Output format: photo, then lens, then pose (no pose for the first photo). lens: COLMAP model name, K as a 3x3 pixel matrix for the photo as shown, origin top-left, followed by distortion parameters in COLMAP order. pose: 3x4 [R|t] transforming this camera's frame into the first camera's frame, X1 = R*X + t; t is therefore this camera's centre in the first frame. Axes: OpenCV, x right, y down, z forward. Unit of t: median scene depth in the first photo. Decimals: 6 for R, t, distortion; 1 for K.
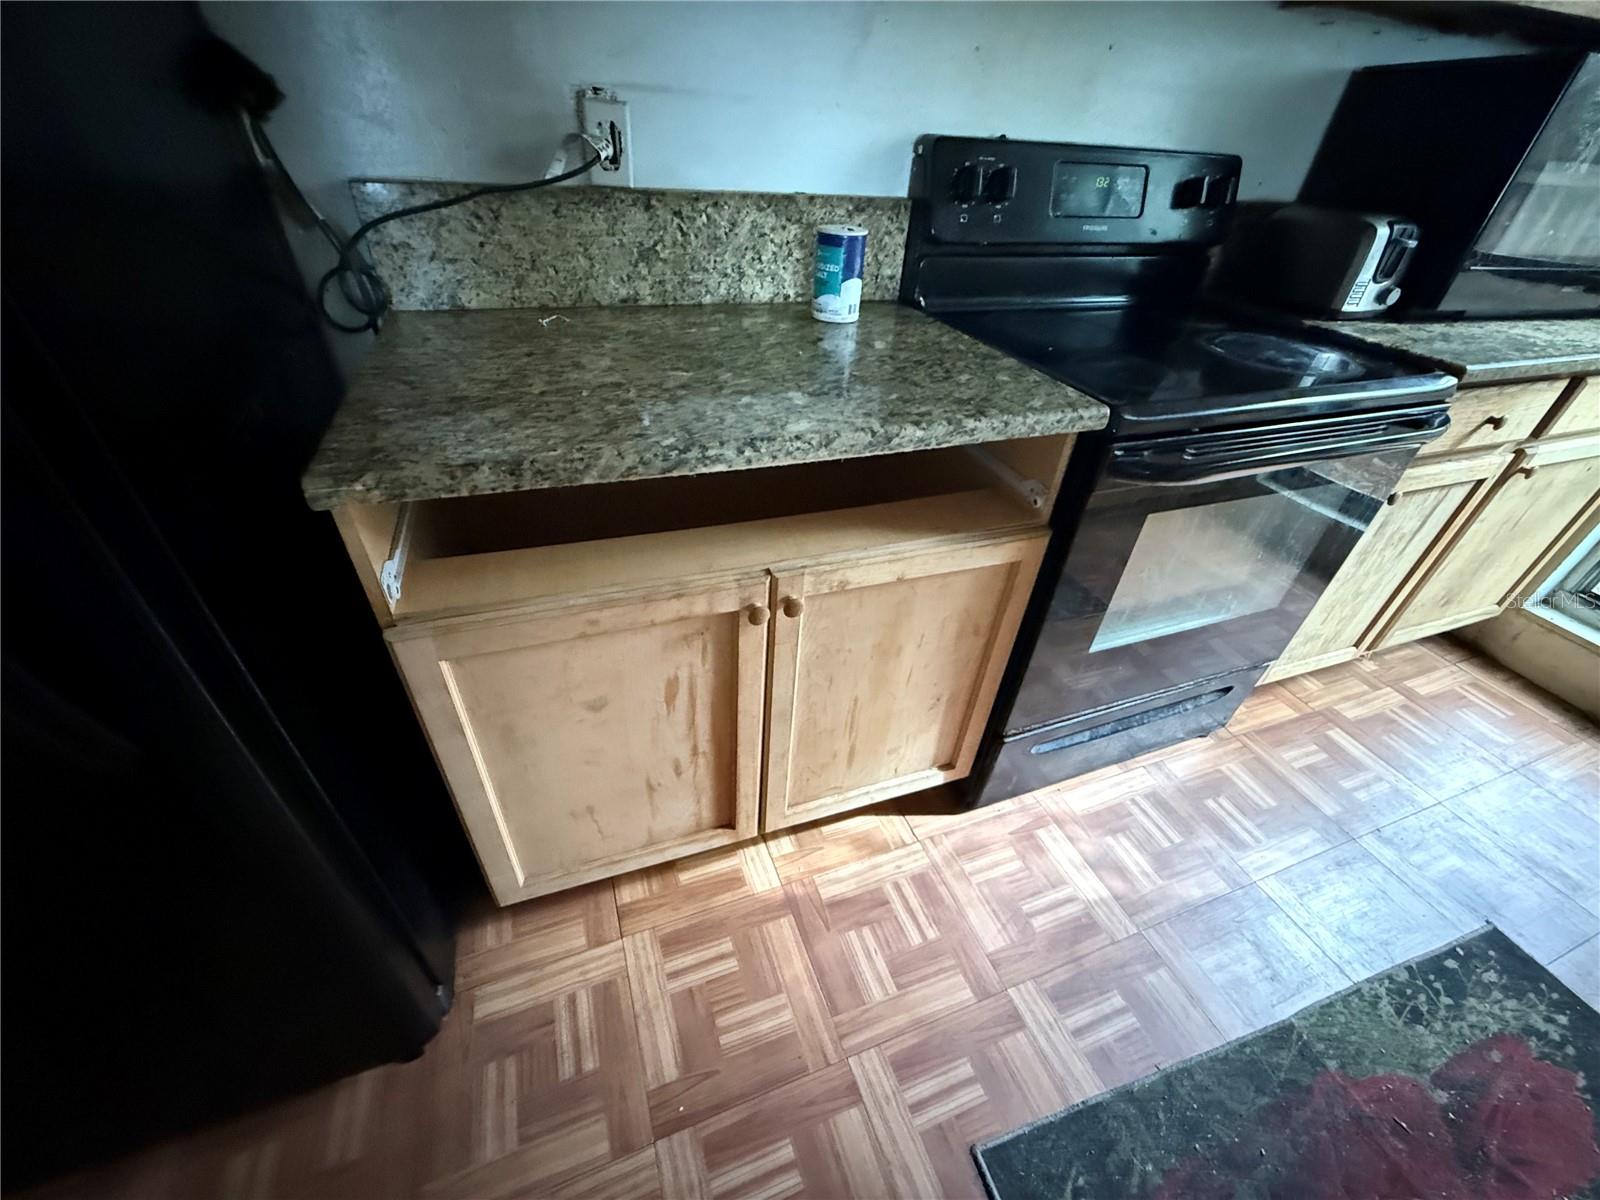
lens RADIAL K [[639.7, 0, 791.9], [0, 639.7, 611.6], [0, 0, 1]] dist [0.001471, 0.000249]
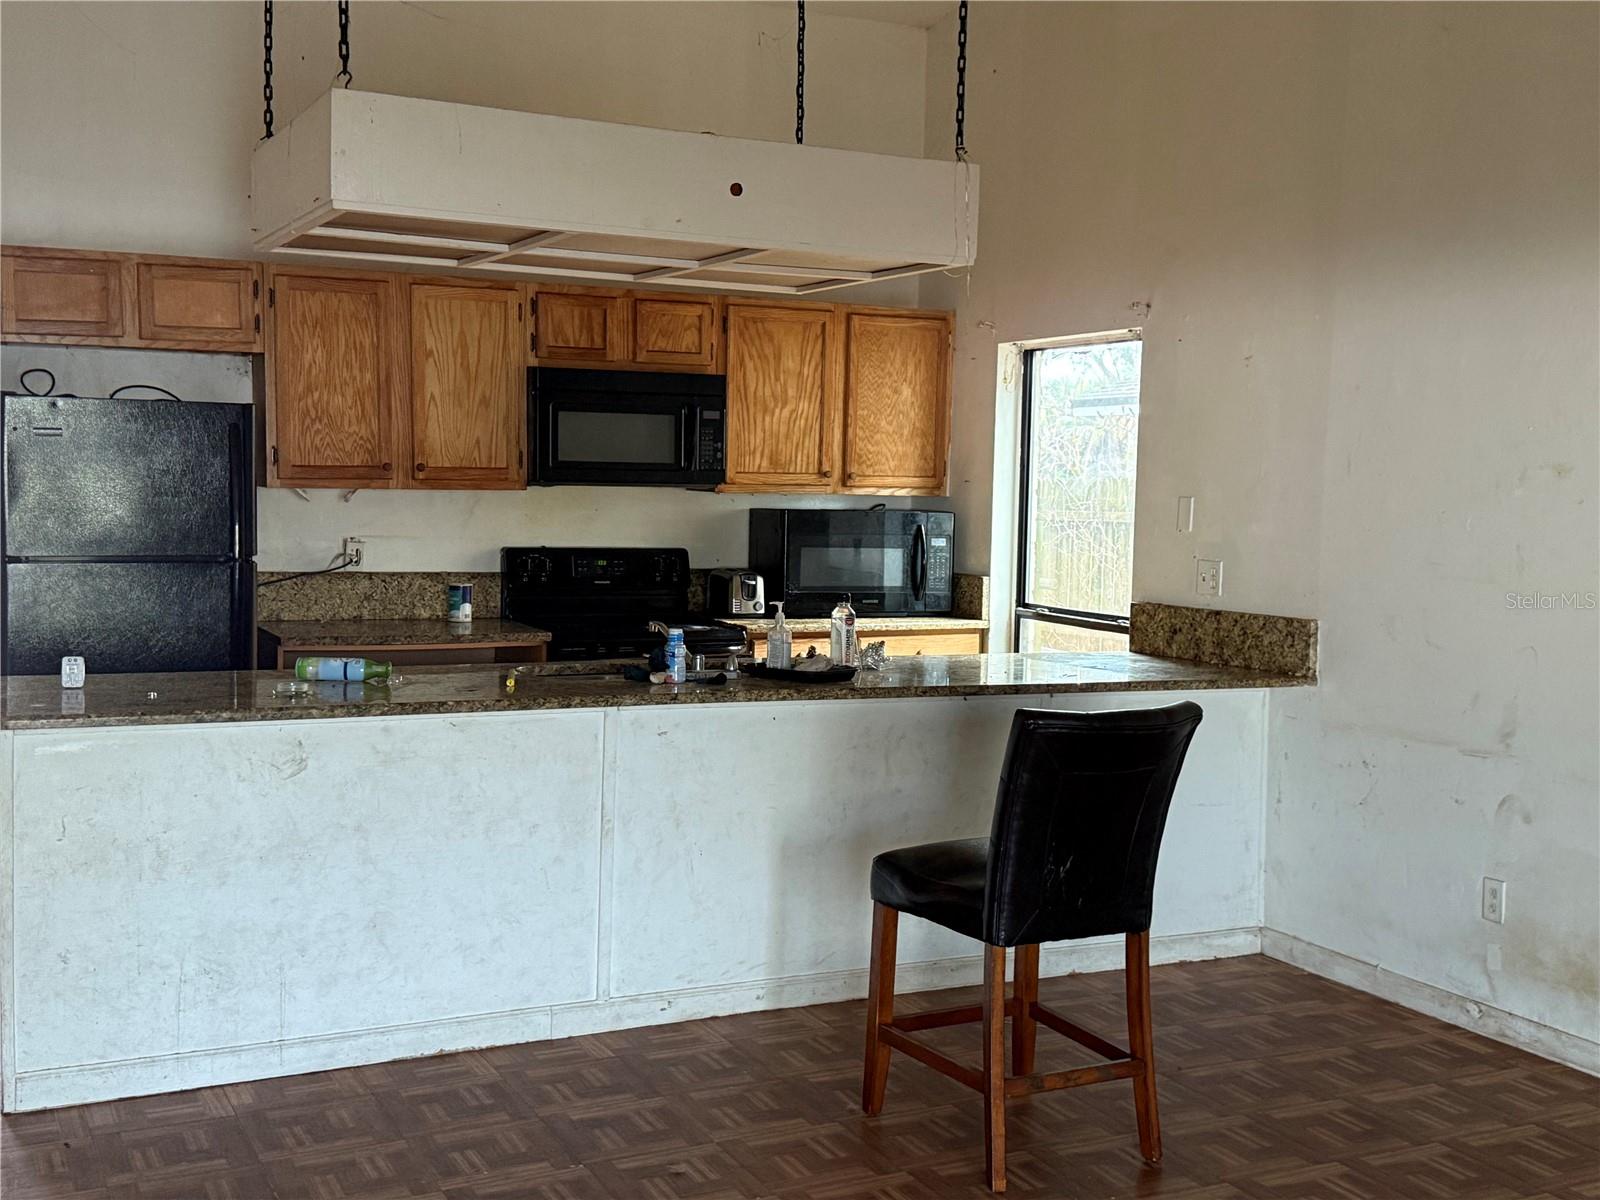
lens RADIAL K [[1783.5, 0, 808.5], [0, 1783.5, 598.9], [0, 0, 1]] dist [0.077184, 0.000000]
pose [[0.993233, -0.034482, 0.110902, 0.572194], [0.089669, 0.834552, -0.543583, 2.841889], [-0.073810, 0.549849, 0.831996, -4.101059]]
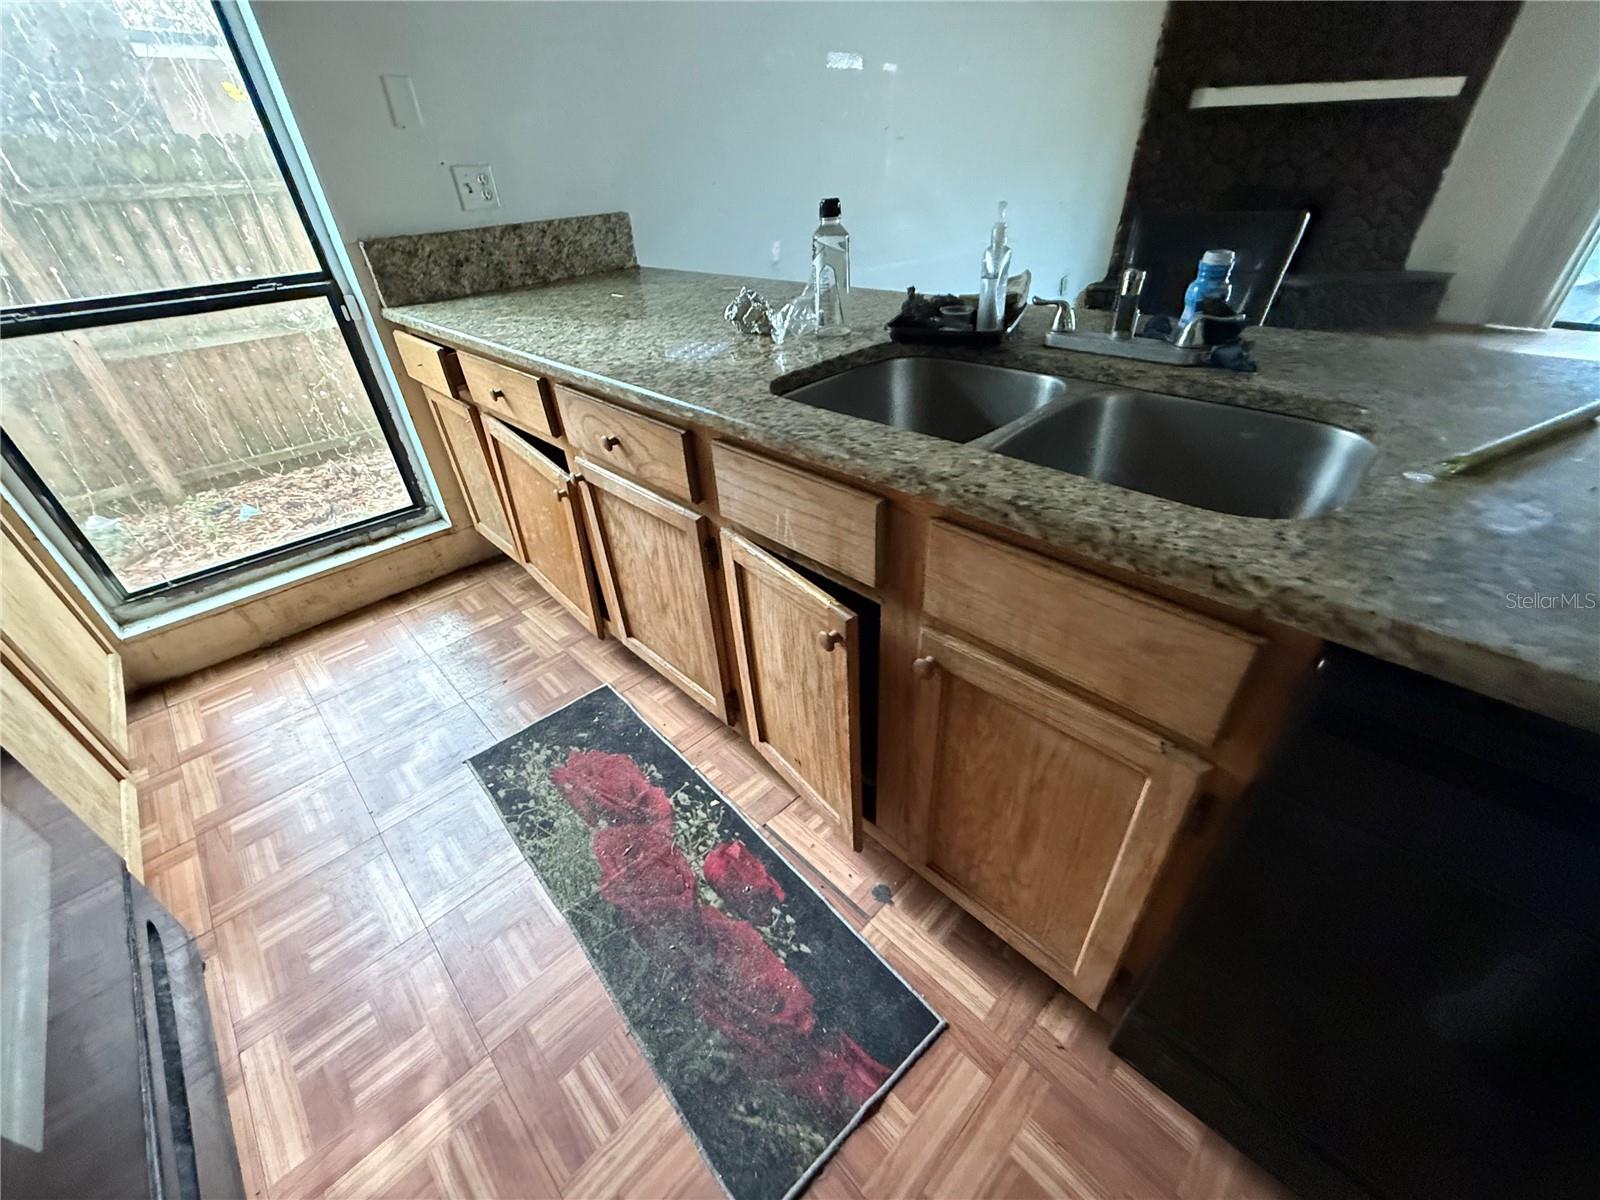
lens RADIAL K [[639.7, 0, 798.0], [0, 639.7, 601.7], [0, 0, 1]] dist [0.001471, 0.000249]
pose [[-0.402234, -0.549197, 0.732523, 0.074990], [0.573543, 0.472491, 0.669179, -0.153208], [-0.713622, 0.689300, 0.124935, 0.171091]]
